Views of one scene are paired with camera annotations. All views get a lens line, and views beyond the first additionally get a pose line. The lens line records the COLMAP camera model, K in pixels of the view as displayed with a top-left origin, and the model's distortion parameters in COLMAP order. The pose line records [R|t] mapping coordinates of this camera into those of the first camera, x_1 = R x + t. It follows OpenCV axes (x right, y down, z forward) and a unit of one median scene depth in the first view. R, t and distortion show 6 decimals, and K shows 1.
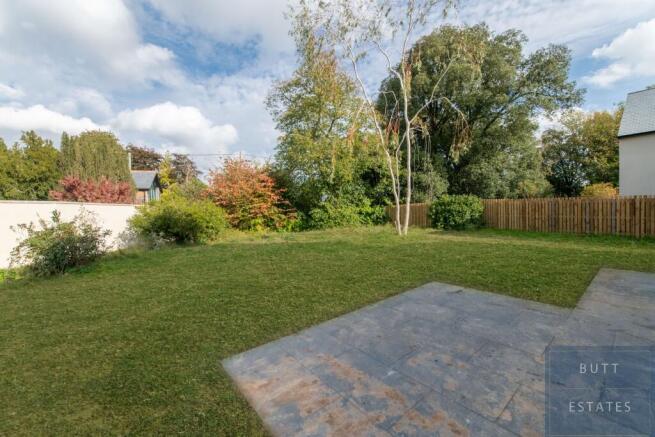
lens RADIAL K [[261.7, 0, 327.5], [0, 261.7, 218.5], [0, 0, 1]] dist [-0.001570, -0.000128]
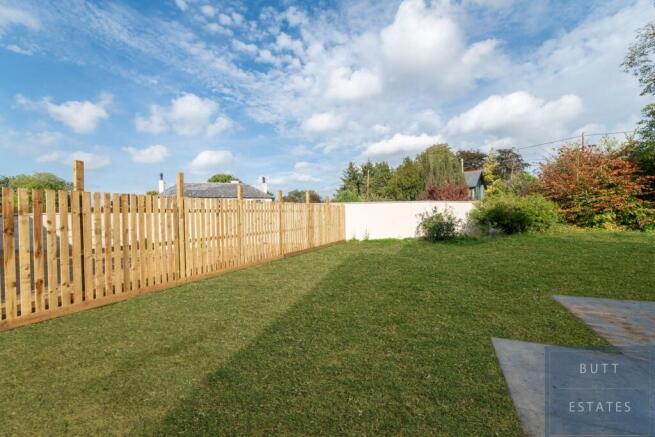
lens RADIAL K [[265.1, 0, 327.5], [0, 265.1, 218.5], [0, 0, 1]] dist [-0.001755, -0.000503]
pose [[0.461100, 0.026686, -0.886947, 0.070792], [-0.013065, 0.999644, 0.023285, 0.007529], [0.887252, 0.000851, 0.461284, -0.171336]]
